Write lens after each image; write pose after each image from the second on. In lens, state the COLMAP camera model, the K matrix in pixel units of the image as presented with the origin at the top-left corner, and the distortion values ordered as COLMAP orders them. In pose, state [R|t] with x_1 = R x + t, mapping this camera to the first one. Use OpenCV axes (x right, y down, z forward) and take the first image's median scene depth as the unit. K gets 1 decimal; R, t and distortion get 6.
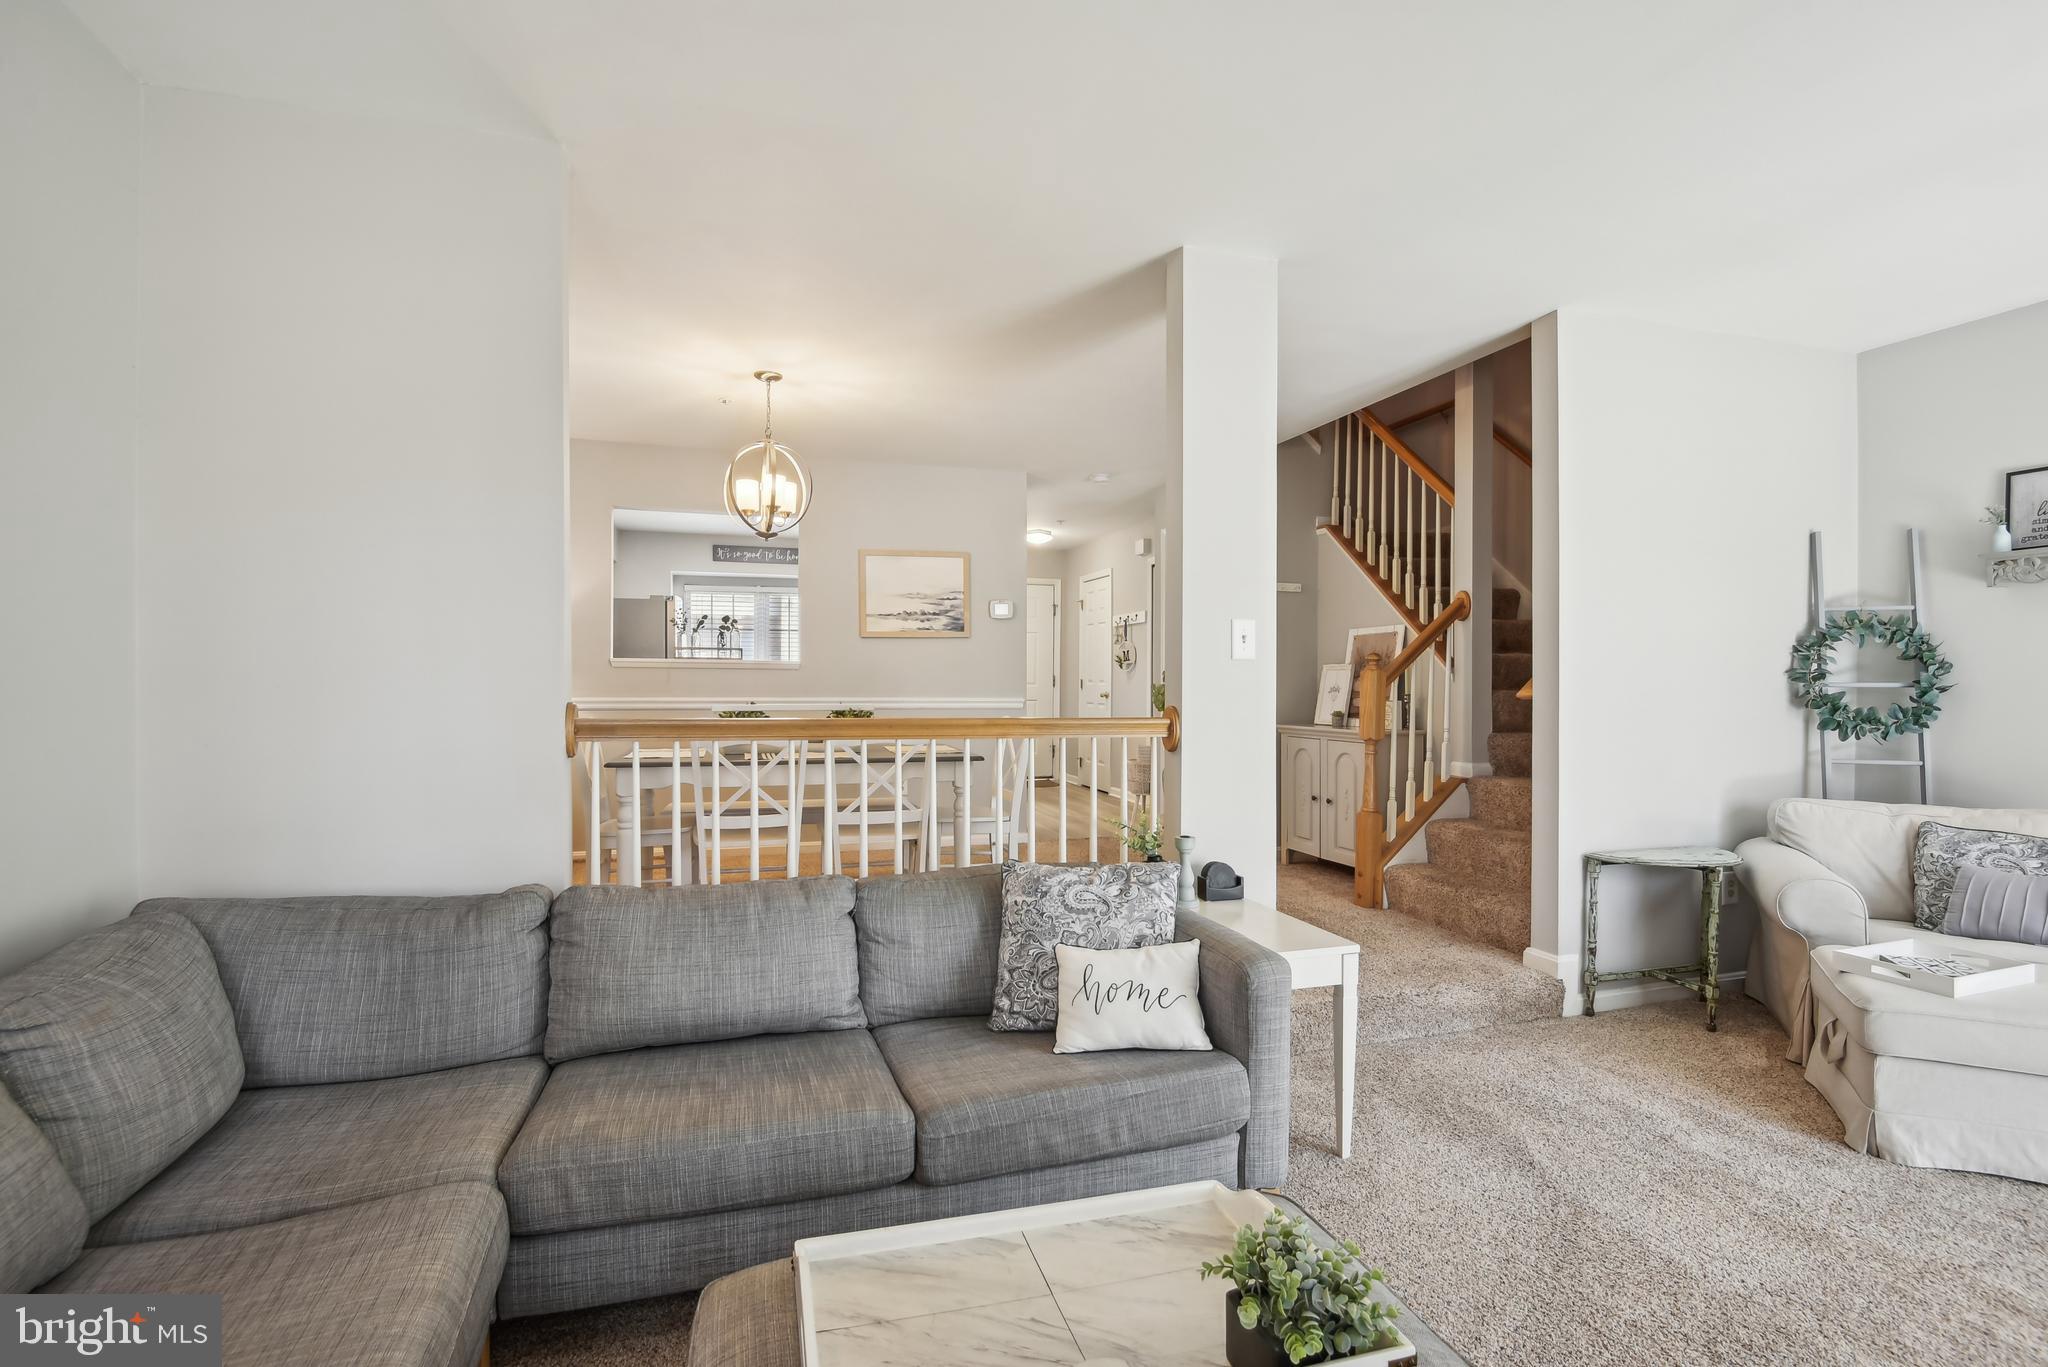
lens RADIAL K [[959.0, 0, 1024.0], [0, 959.0, 683.5], [0, 0, 1]] dist [-0.026891, -0.000449]
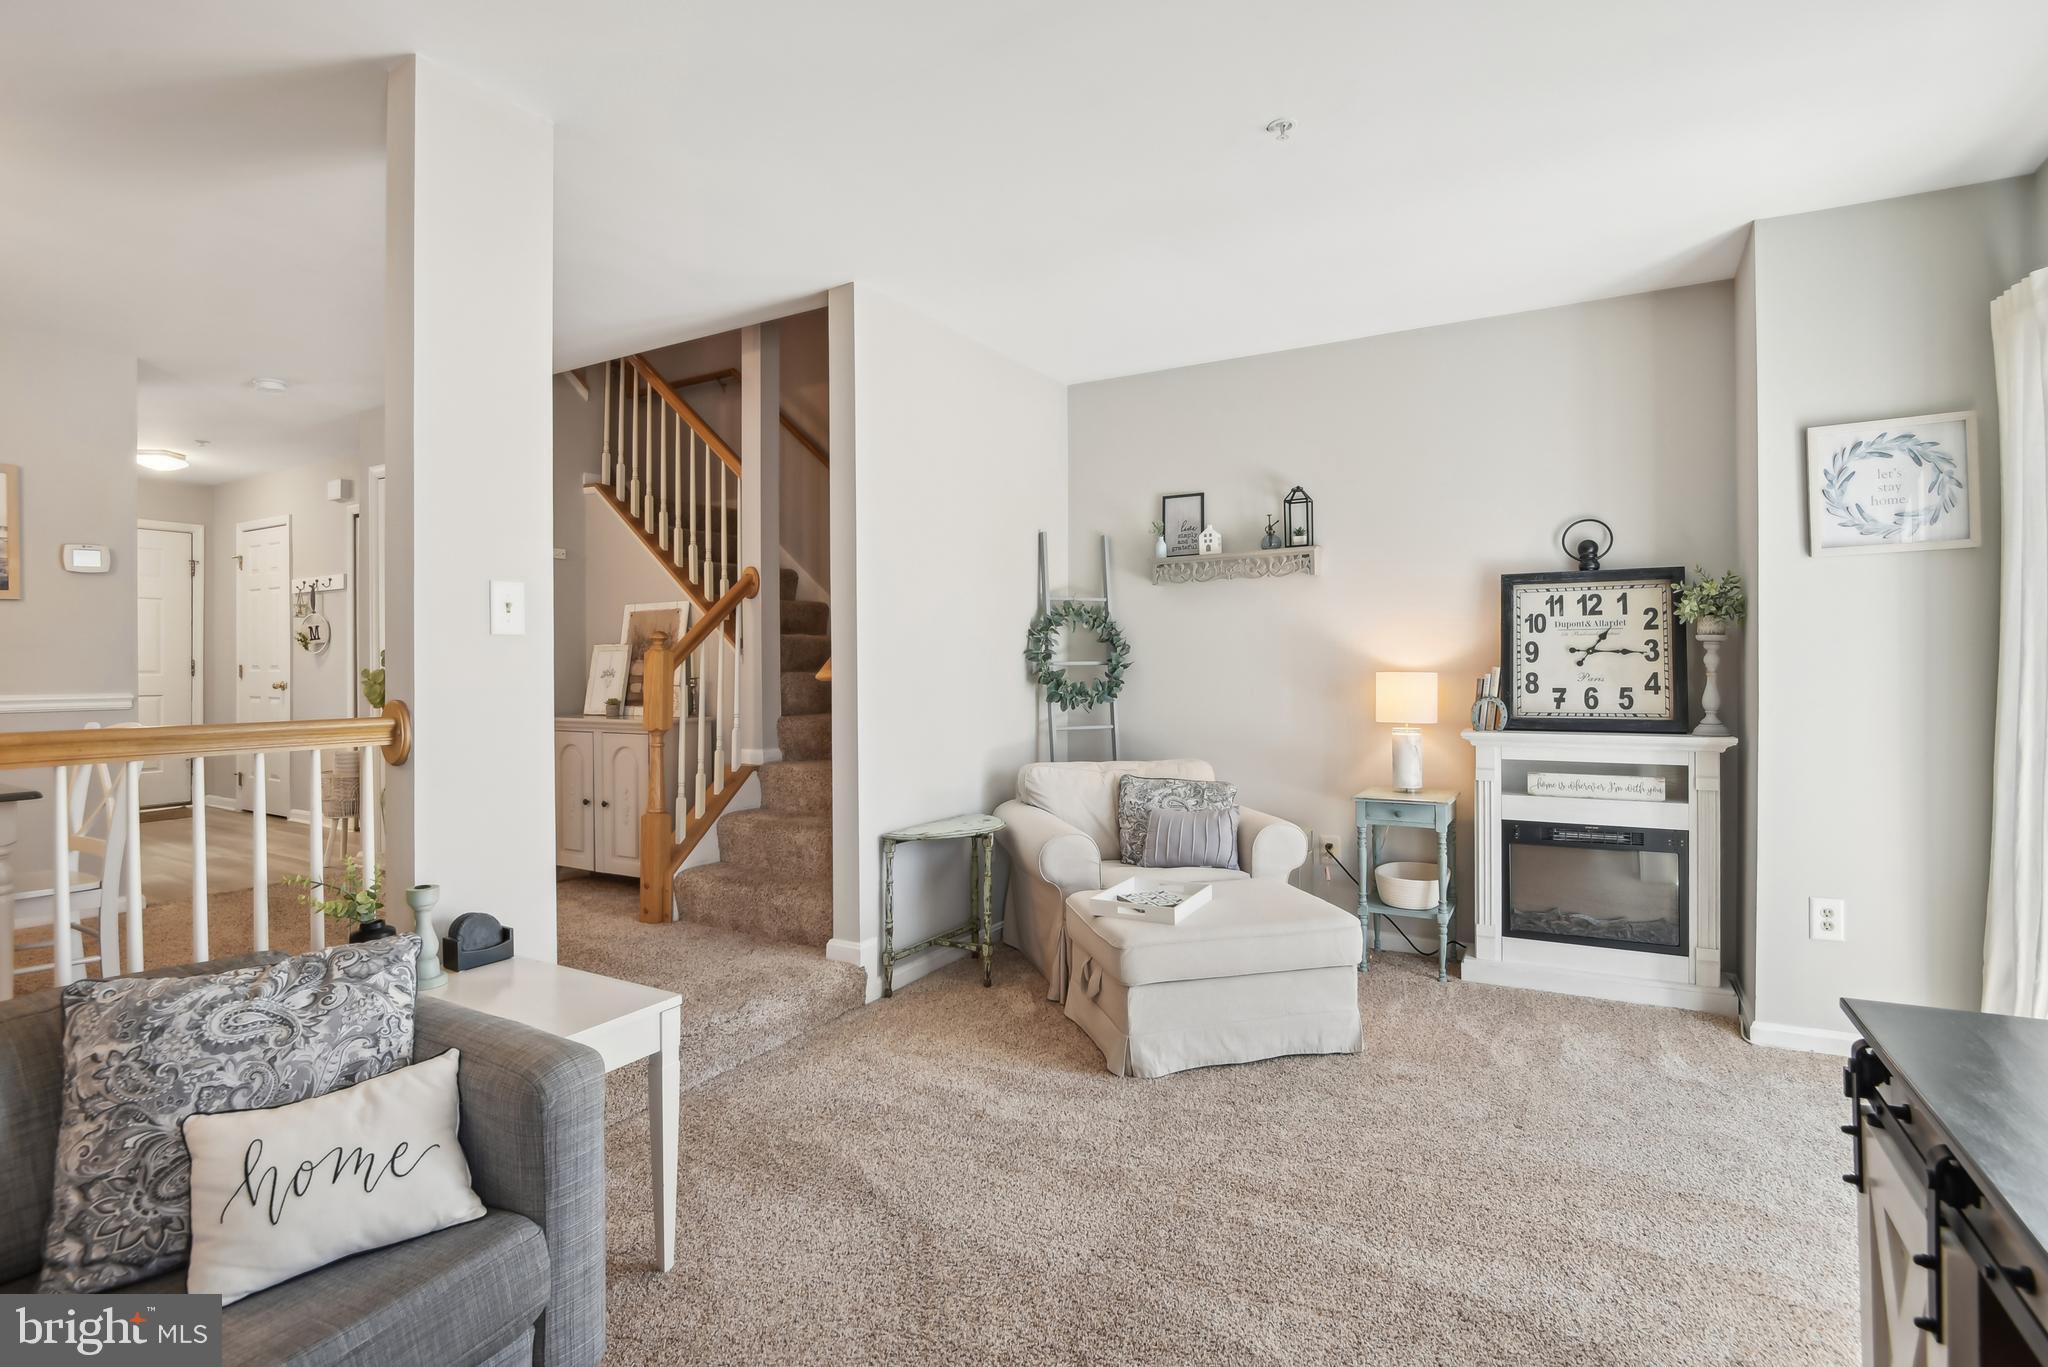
lens RADIAL K [[981.4, 0, 1025.1], [0, 981.4, 659.8], [0, 0, 1]] dist [-0.006171, -0.008070]
pose [[0.740262, -0.005796, 0.672293, 0.012263], [0.010173, 0.999945, -0.002581, -0.000330], [-0.672241, 0.008750, 0.740280, 0.146440]]
